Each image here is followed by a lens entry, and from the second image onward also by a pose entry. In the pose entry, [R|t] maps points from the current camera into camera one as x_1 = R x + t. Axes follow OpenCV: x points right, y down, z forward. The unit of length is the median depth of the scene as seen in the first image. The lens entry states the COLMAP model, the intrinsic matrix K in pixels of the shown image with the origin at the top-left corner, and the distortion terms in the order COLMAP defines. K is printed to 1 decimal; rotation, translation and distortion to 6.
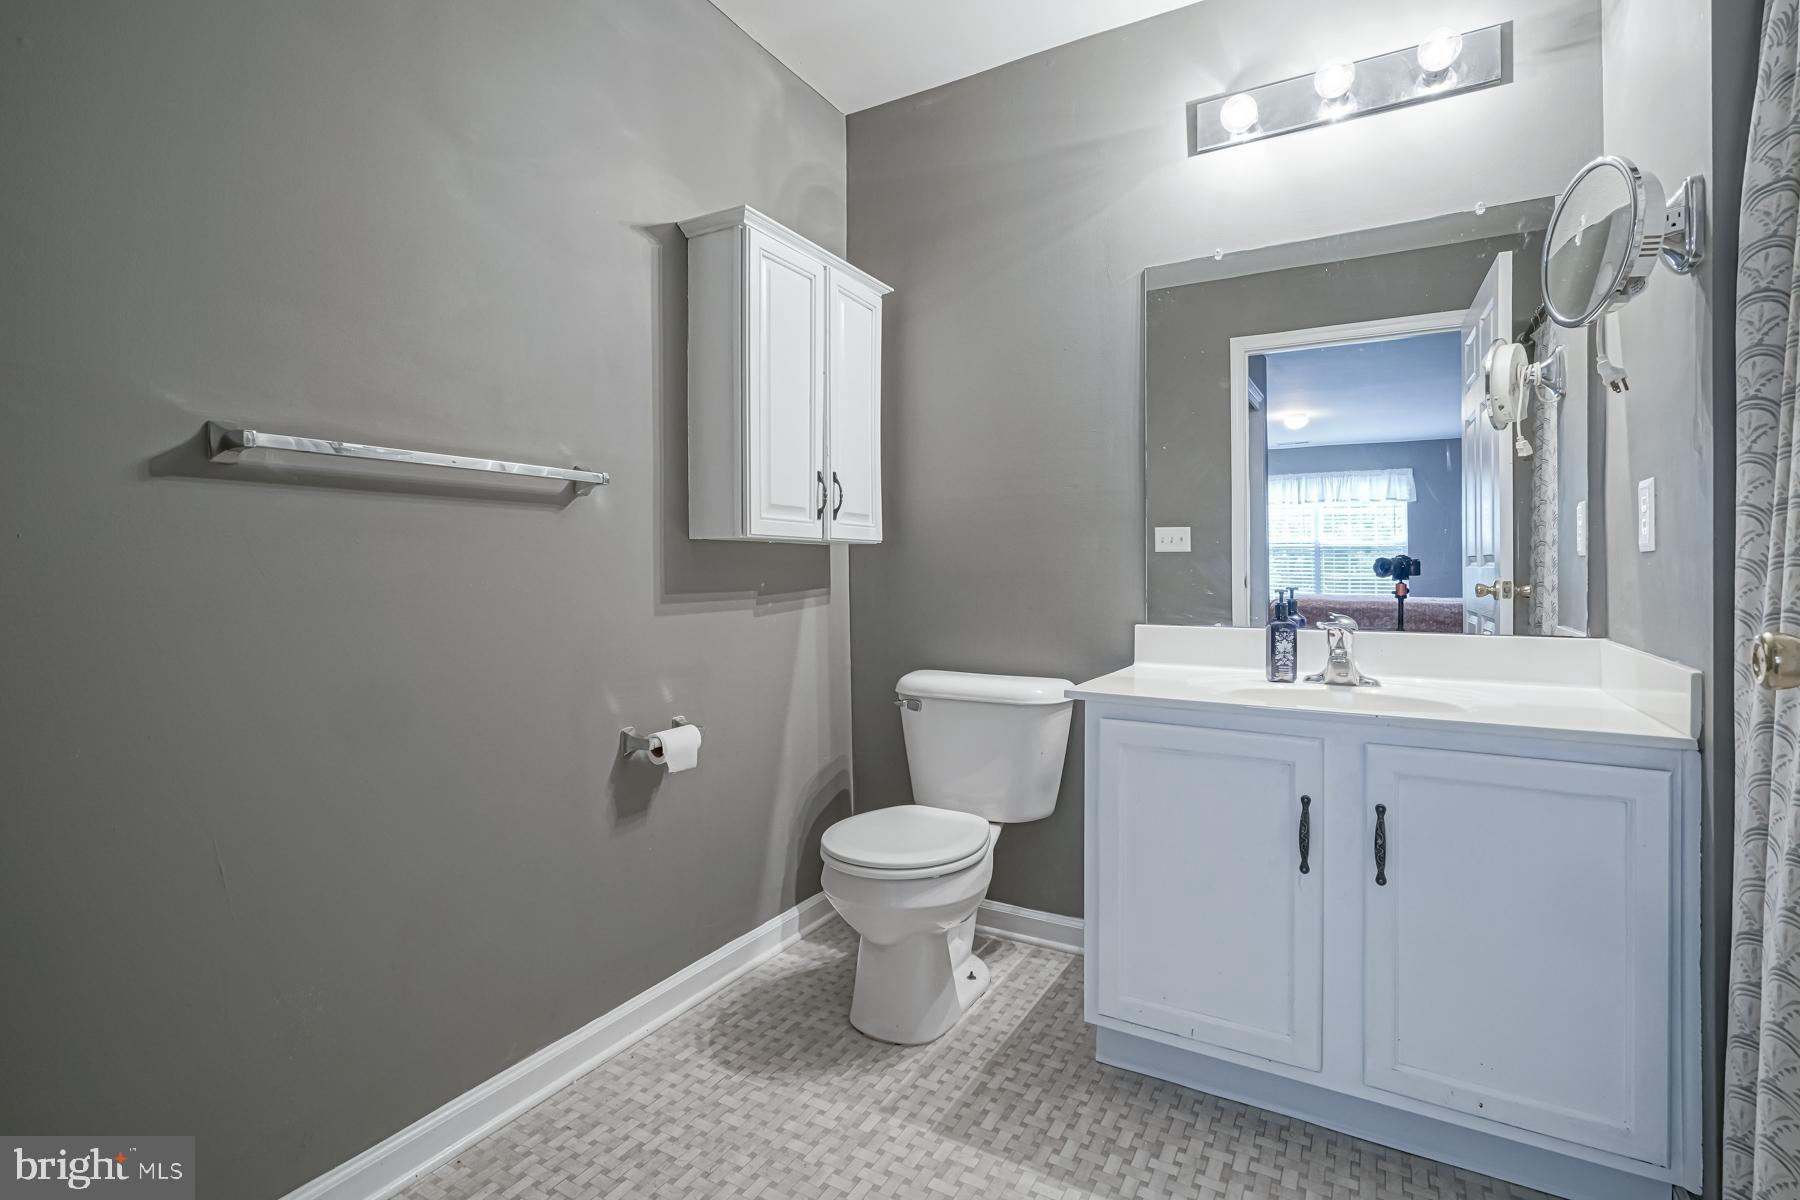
lens RADIAL K [[821.9, 0, 896.5], [0, 821.9, 619.6], [0, 0, 1]] dist [-0.002779, -0.000165]
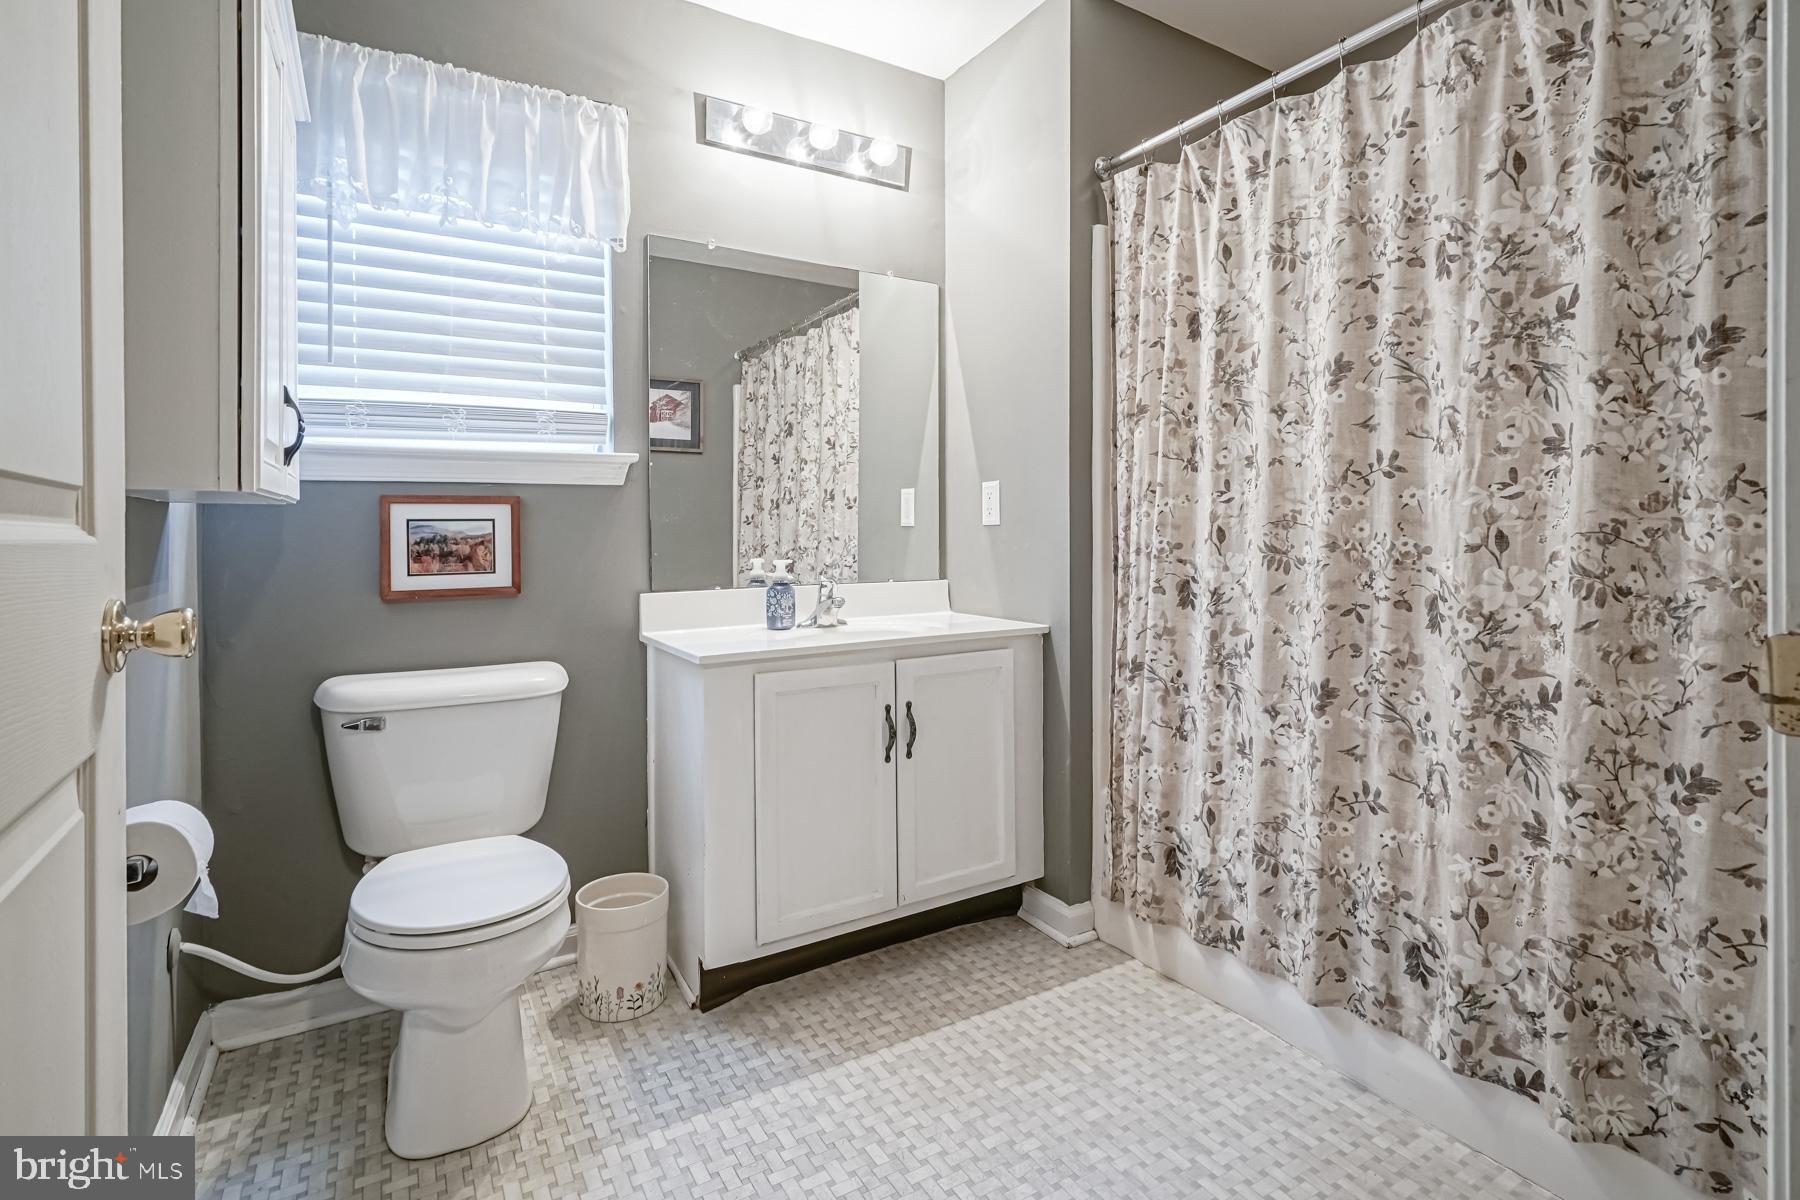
lens RADIAL K [[836.2, 0, 894.4], [0, 836.2, 542.6], [0, 0, 1]] dist [0.044198, -0.000469]
pose [[0.460364, -0.014292, 0.887615, -0.534760], [0.061281, 0.997997, -0.015715, -0.022178], [-0.885613, 0.061628, 0.460317, 0.320684]]
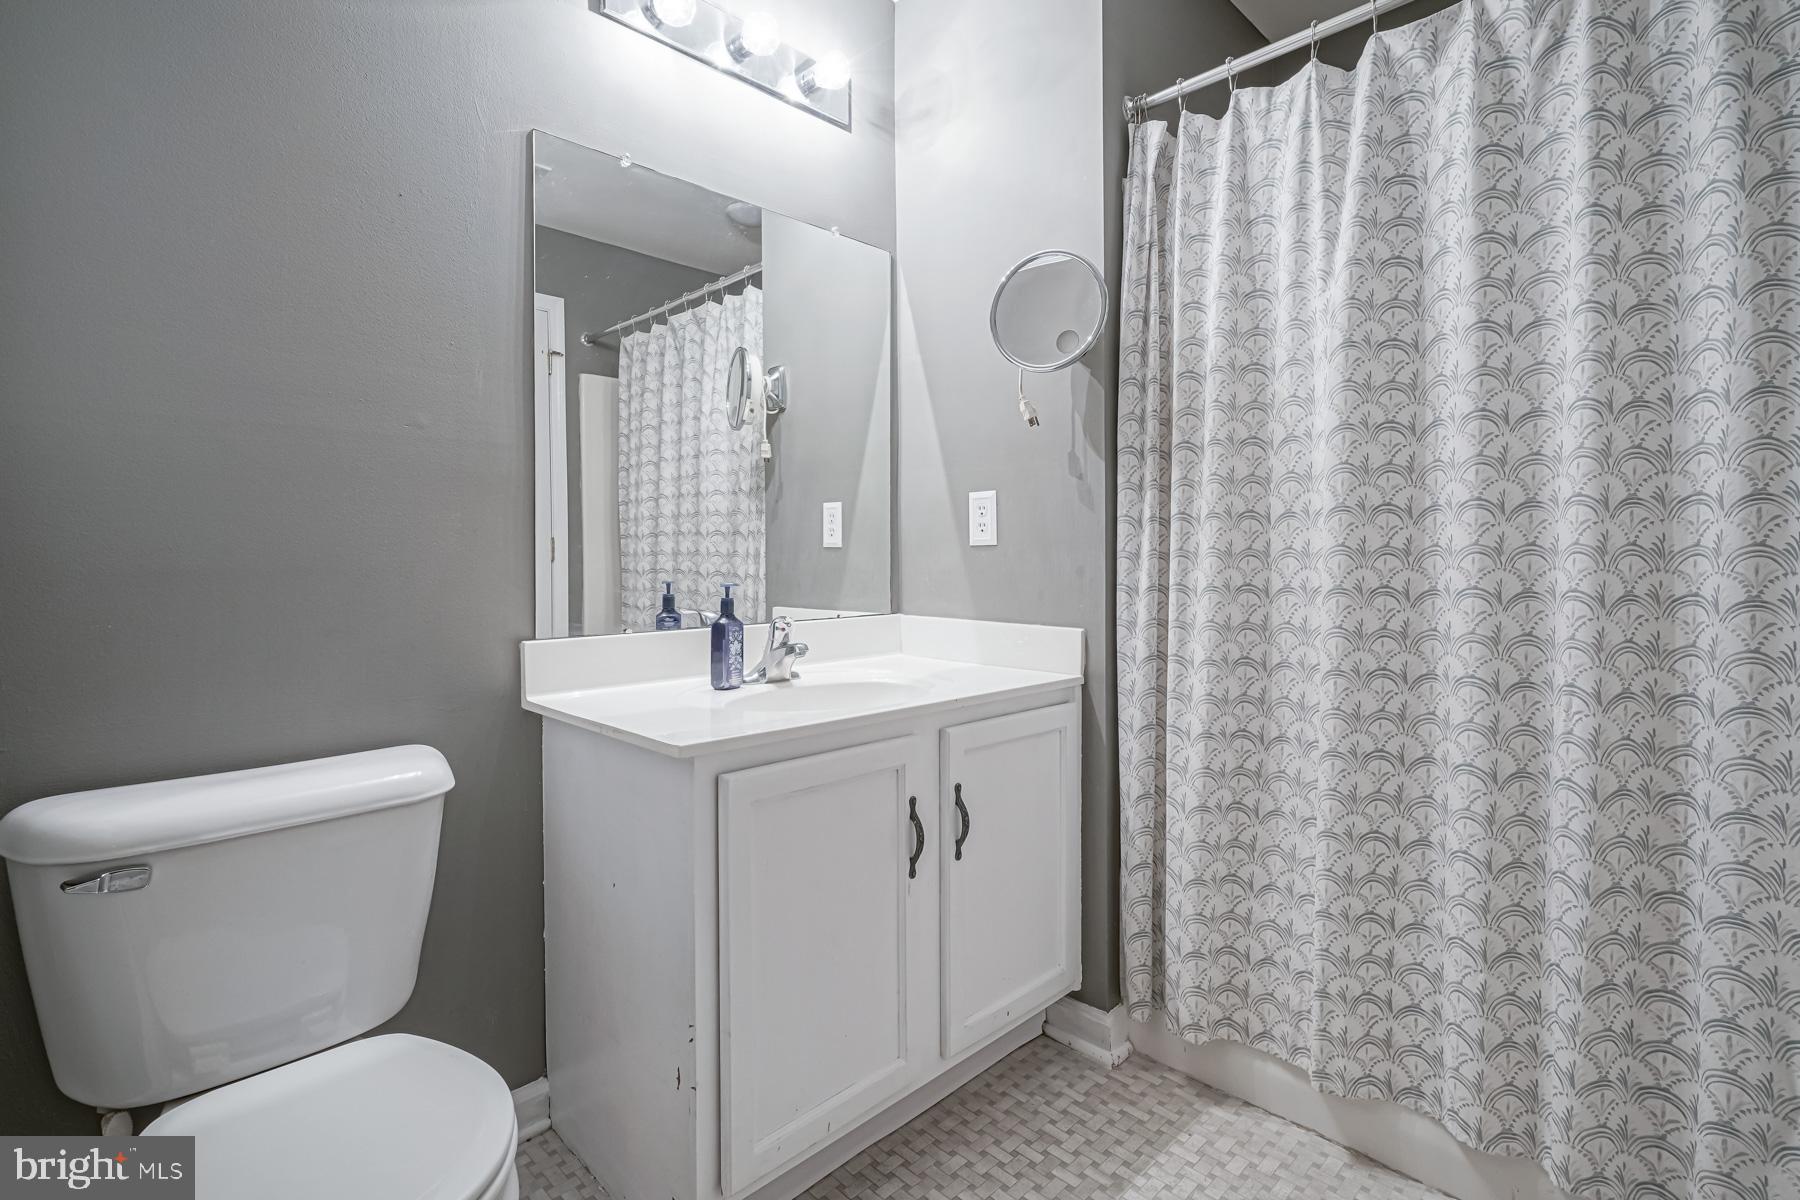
lens RADIAL K [[840.0, 0, 900.0], [0, 840.0, 600.0], [0, 0, 1]] dist [-0.020868, 0.000335]
pose [[0.258545, -0.055071, 0.964428, -0.354369], [0.060739, 0.997325, 0.040666, -0.045222], [-0.964088, 0.048064, 0.261198, 0.607235]]
